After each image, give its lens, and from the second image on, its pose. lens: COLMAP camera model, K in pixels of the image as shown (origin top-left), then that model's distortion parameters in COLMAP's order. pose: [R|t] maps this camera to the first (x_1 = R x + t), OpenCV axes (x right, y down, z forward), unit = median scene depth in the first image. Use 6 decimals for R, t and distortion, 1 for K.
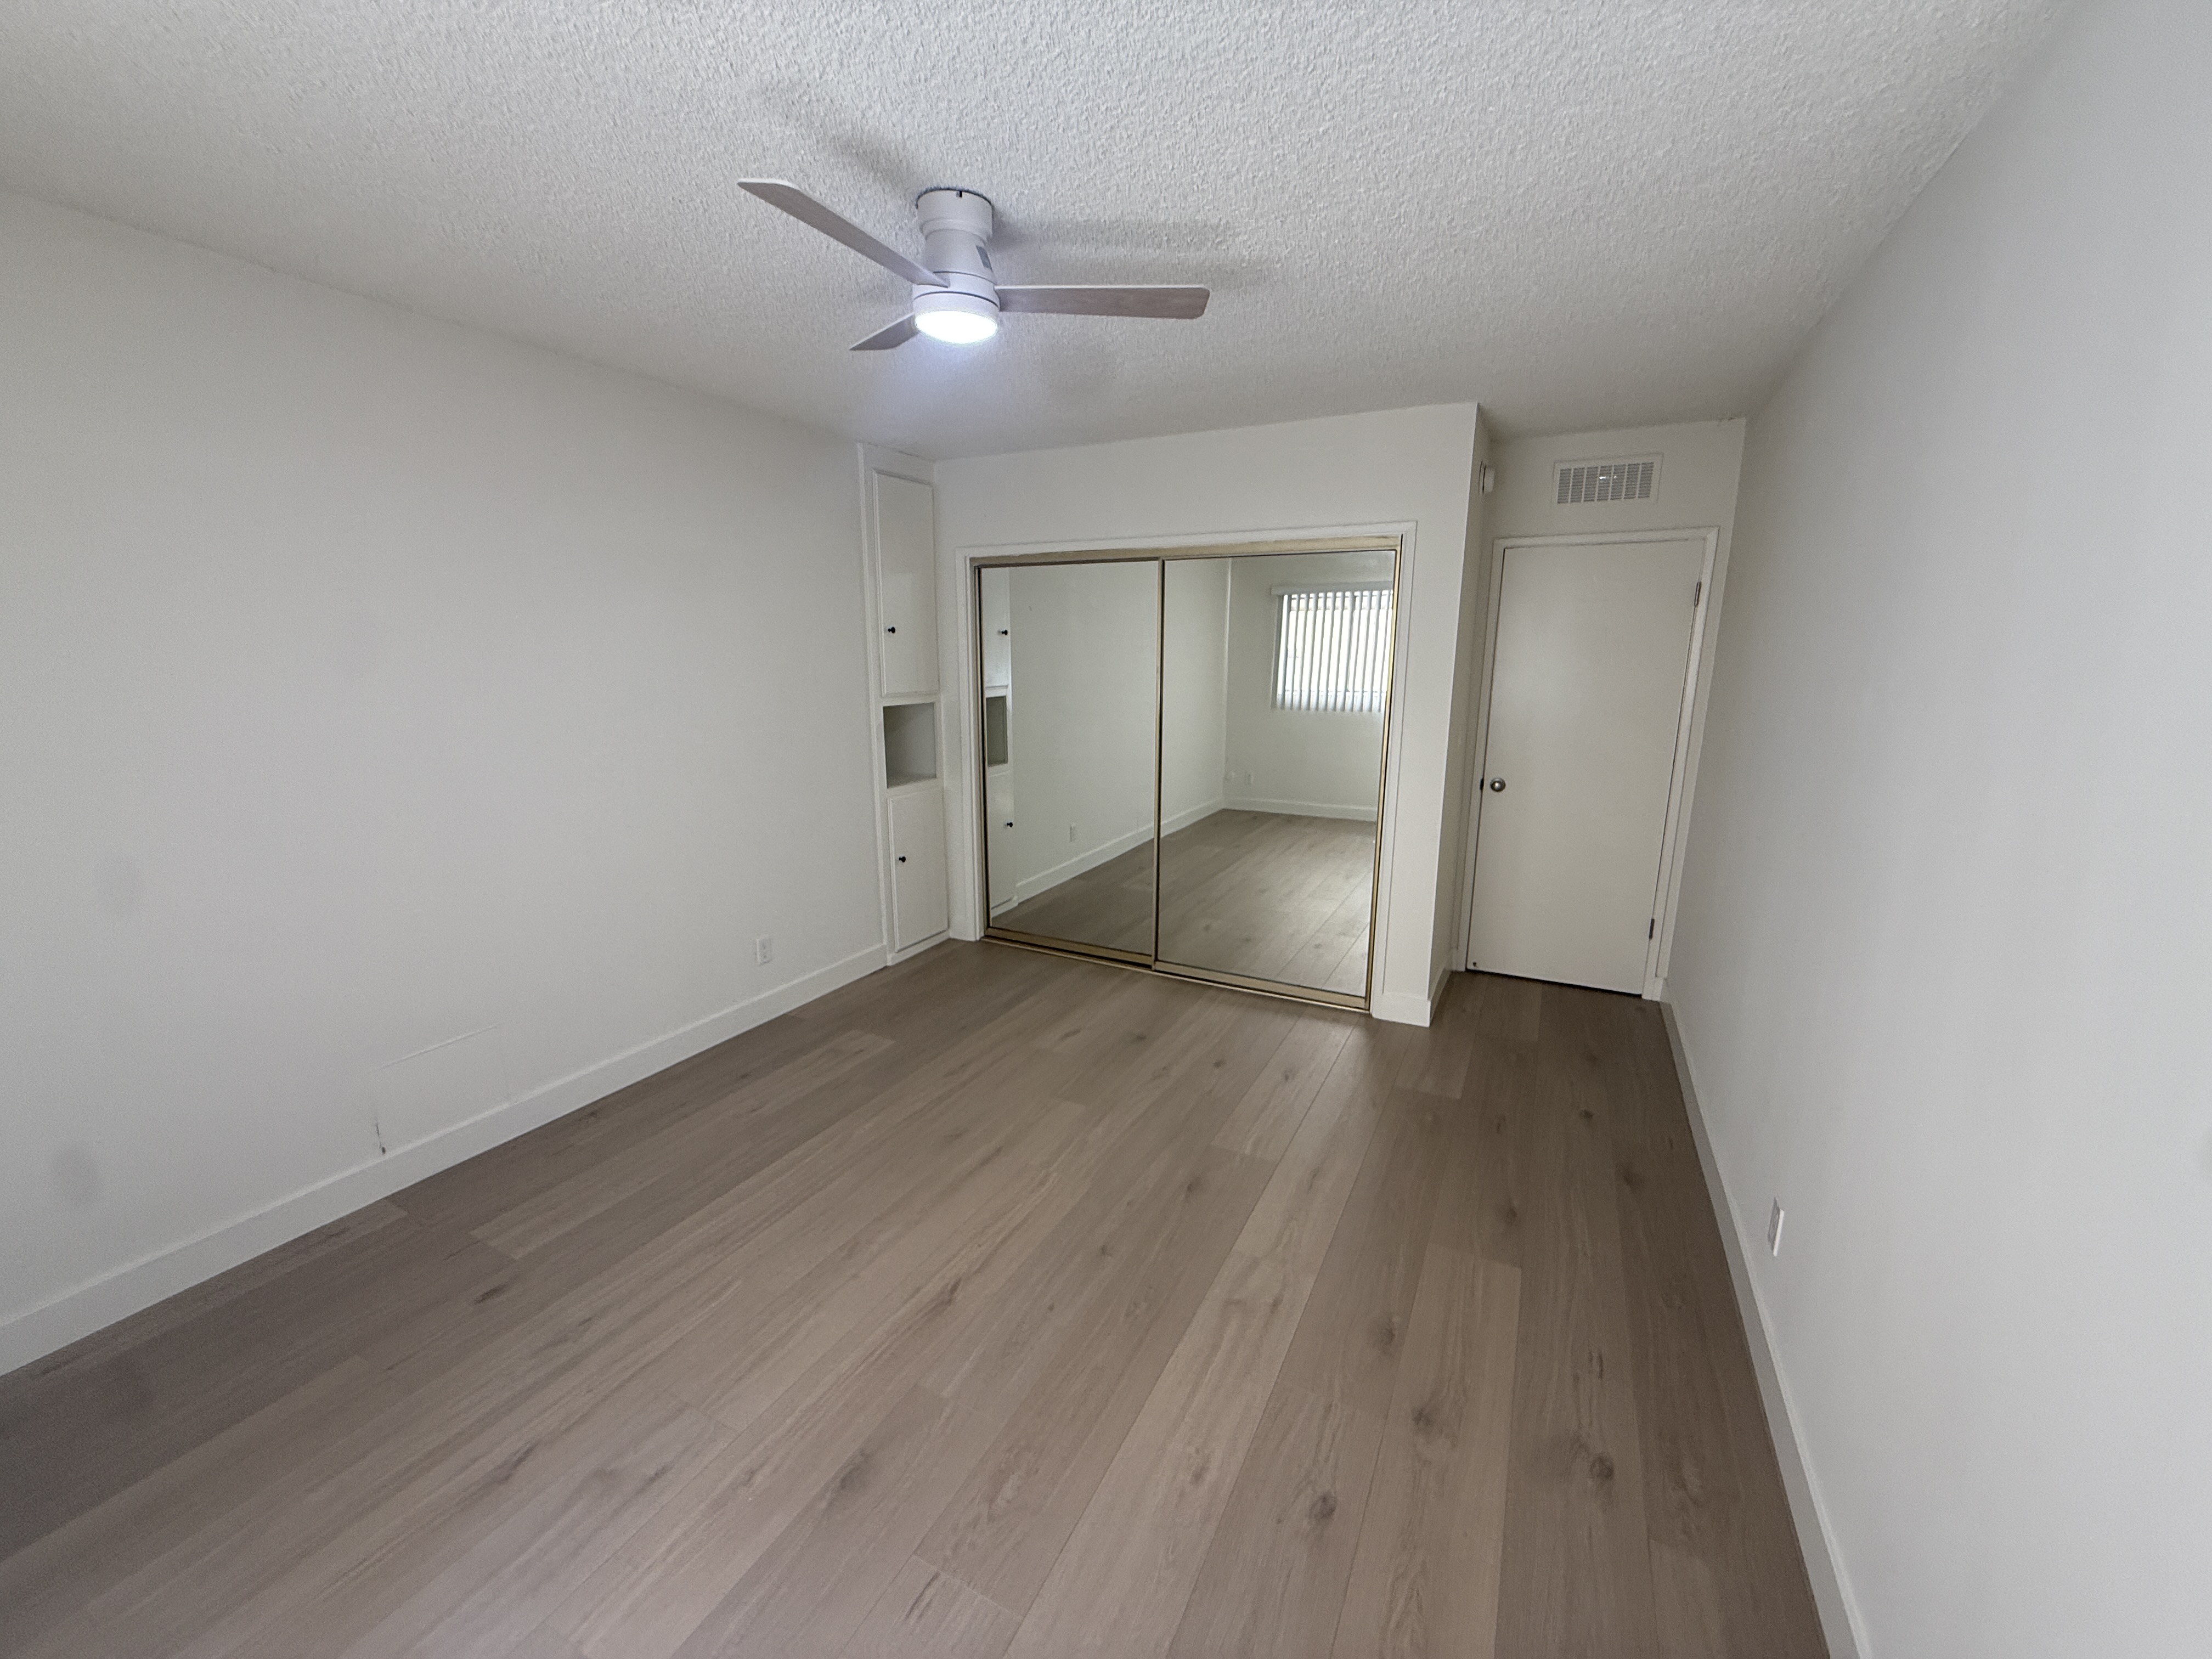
lens RADIAL K [[871.2, 0, 1101.0], [0, 871.2, 835.4], [0, 0, 1]] dist [-0.003598, -0.000029]
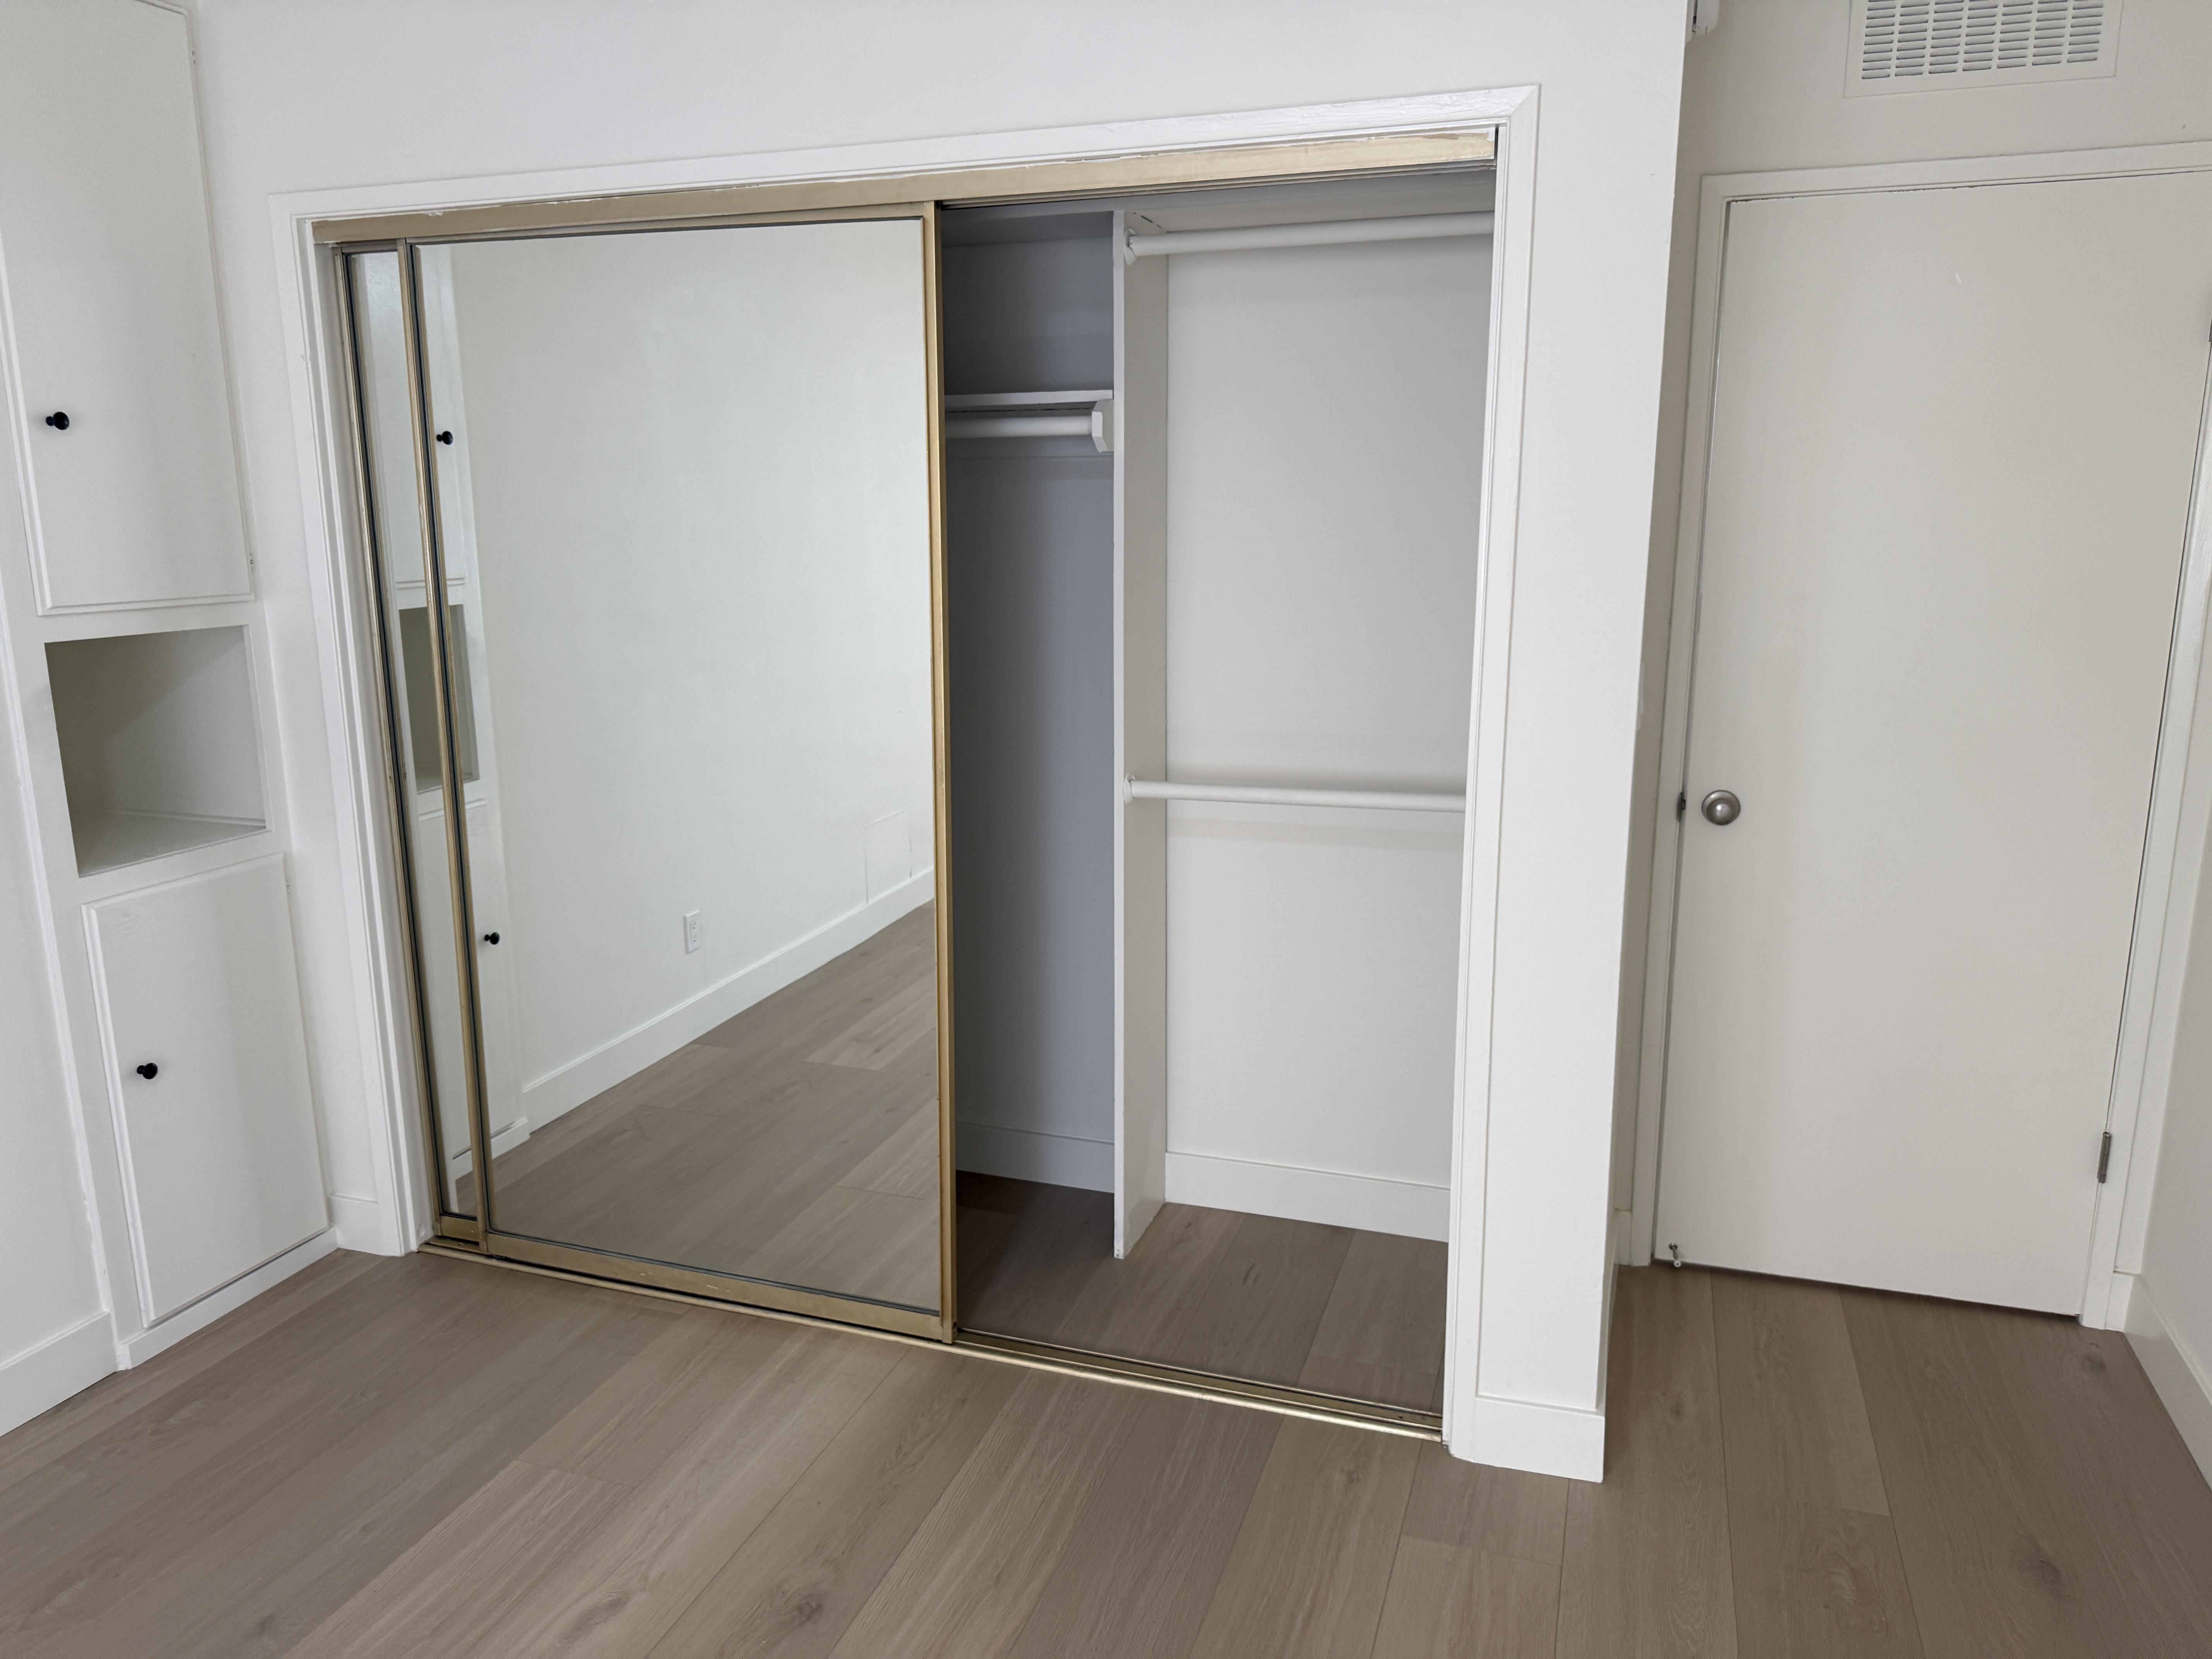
lens RADIAL K [[1553.7, 0, 1108.3], [0, 1553.7, 829.0], [0, 0, 1]] dist [-0.002421, -0.001116]
pose [[0.988361, -0.039965, 0.146783, 0.071932], [0.039843, 0.999199, 0.003772, -0.058984], [-0.146816, 0.002120, 0.989162, 0.325186]]
